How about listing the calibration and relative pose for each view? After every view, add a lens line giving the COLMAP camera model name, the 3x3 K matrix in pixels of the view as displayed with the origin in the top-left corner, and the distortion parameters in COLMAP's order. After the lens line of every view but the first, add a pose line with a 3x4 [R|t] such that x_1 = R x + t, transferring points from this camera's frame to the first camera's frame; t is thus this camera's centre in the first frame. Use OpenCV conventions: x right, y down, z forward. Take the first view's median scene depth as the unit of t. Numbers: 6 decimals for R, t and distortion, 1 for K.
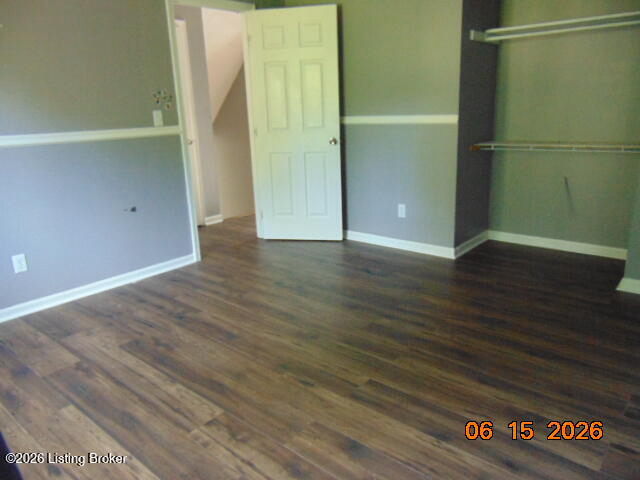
lens RADIAL K [[480.9, 0, 320.0], [0, 480.9, 238.2], [0, 0, 1]] dist [-0.029237, 0.039788]
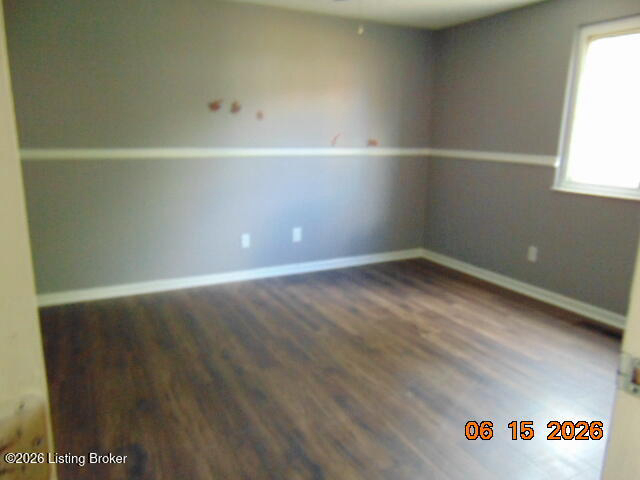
lens RADIAL K [[480.9, 0, 320.4], [0, 480.9, 241.0], [0, 0, 1]] dist [-0.029237, 0.039788]
pose [[-0.926541, -0.060689, 0.371267, -0.344962], [0.117092, 0.891356, 0.437921, -0.467239], [-0.357508, 0.449224, -0.818771, 1.697413]]
